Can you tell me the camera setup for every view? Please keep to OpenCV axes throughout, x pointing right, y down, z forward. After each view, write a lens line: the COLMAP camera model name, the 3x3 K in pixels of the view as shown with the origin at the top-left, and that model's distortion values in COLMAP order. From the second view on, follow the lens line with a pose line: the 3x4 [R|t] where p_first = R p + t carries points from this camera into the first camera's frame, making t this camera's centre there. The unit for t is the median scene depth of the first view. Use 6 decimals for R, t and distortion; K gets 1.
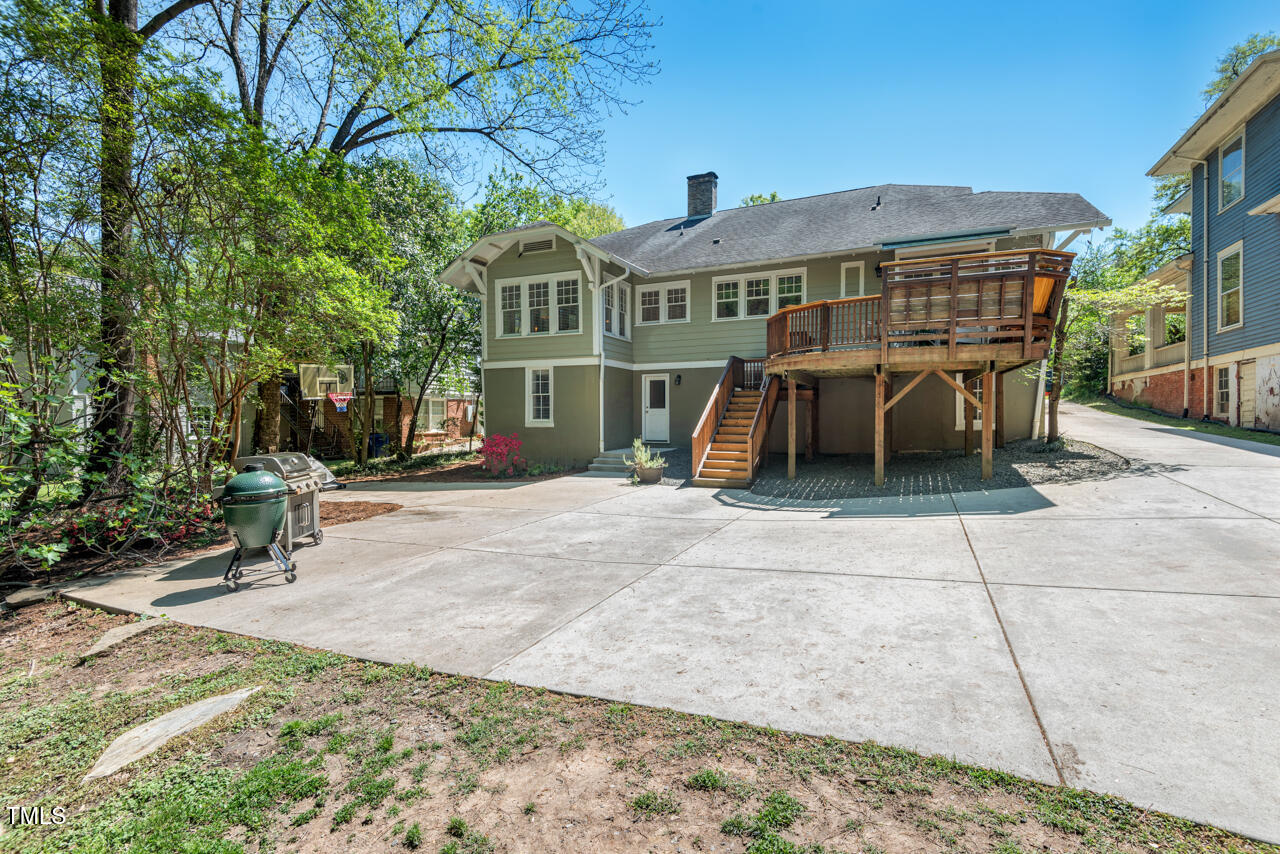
lens RADIAL K [[573.3, 0, 640.1], [0, 573.3, 427.2], [0, 0, 1]] dist [0.016089, -0.010145]
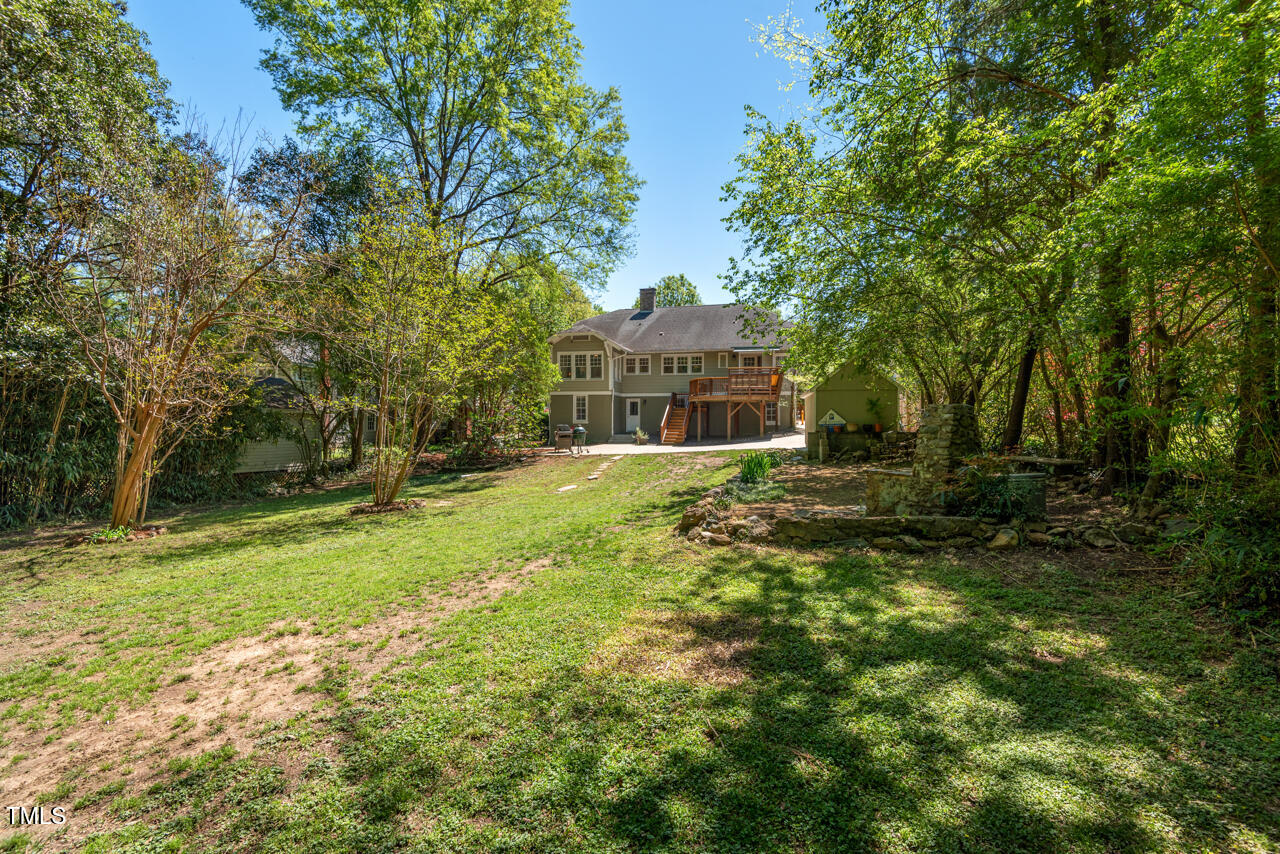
lens RADIAL K [[573.3, 0, 640.1], [0, 573.3, 427.9], [0, 0, 1]] dist [0.016089, -0.010145]
pose [[0.984875, 0.005487, 0.173181, -0.327135], [-0.002457, 0.999840, -0.017704, 0.052591], [-0.173251, 0.017011, 0.984731, -1.106357]]
